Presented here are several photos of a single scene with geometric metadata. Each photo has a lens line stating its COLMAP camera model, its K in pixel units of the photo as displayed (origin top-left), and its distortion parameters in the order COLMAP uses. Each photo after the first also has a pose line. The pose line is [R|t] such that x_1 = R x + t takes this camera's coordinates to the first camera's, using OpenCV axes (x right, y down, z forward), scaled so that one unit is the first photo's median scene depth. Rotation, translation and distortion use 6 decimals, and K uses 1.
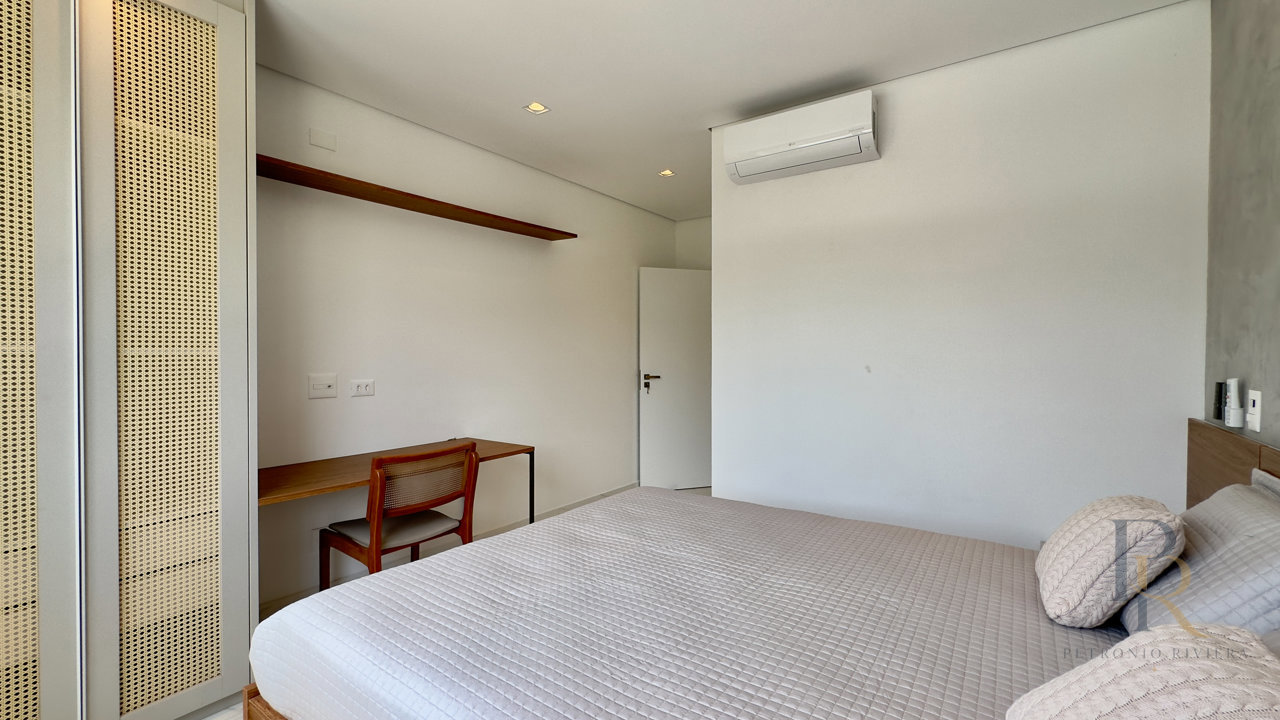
lens RADIAL K [[521.0, 0, 639.3], [0, 521.0, 357.3], [0, 0, 1]] dist [-0.000152, 0.000028]
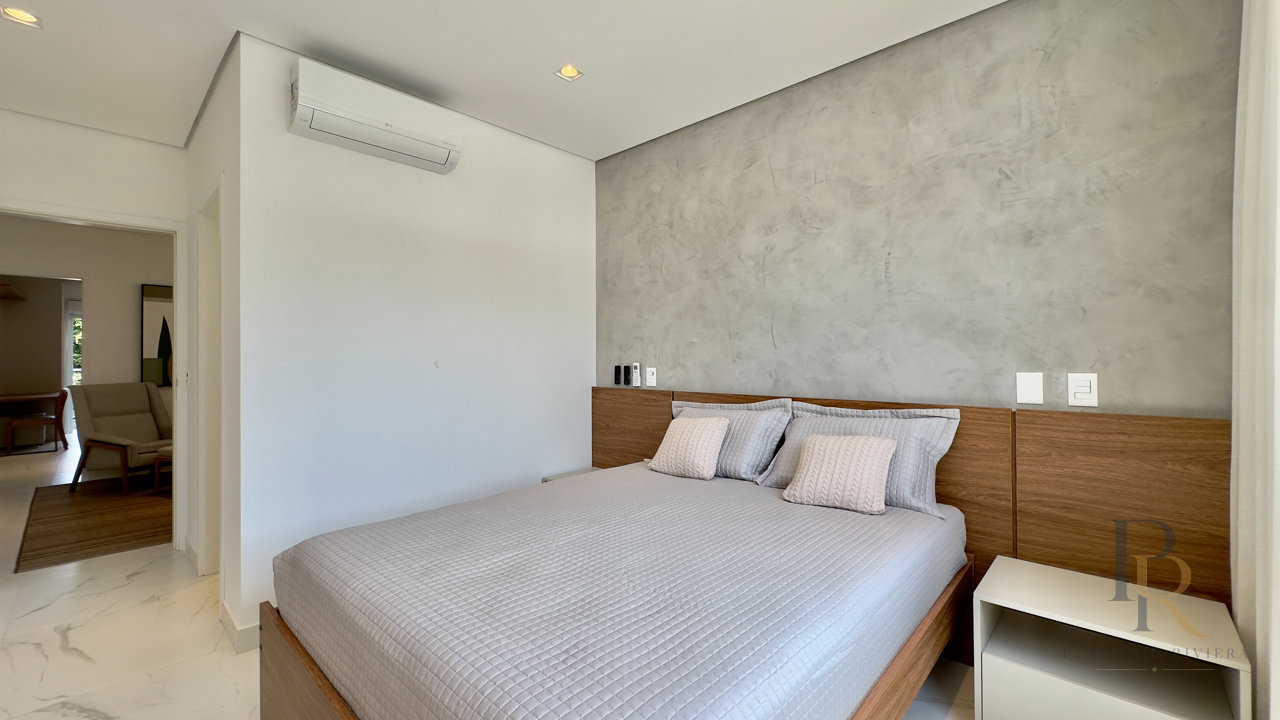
lens RADIAL K [[521.0, 0, 647.7], [0, 521.0, 358.2], [0, 0, 1]] dist [-0.000152, 0.000028]
pose [[0.128688, -0.007893, 0.991654, -0.939126], [0.011550, 0.999912, 0.006460, 0.011714], [-0.991618, 0.010623, 0.128768, 0.706095]]
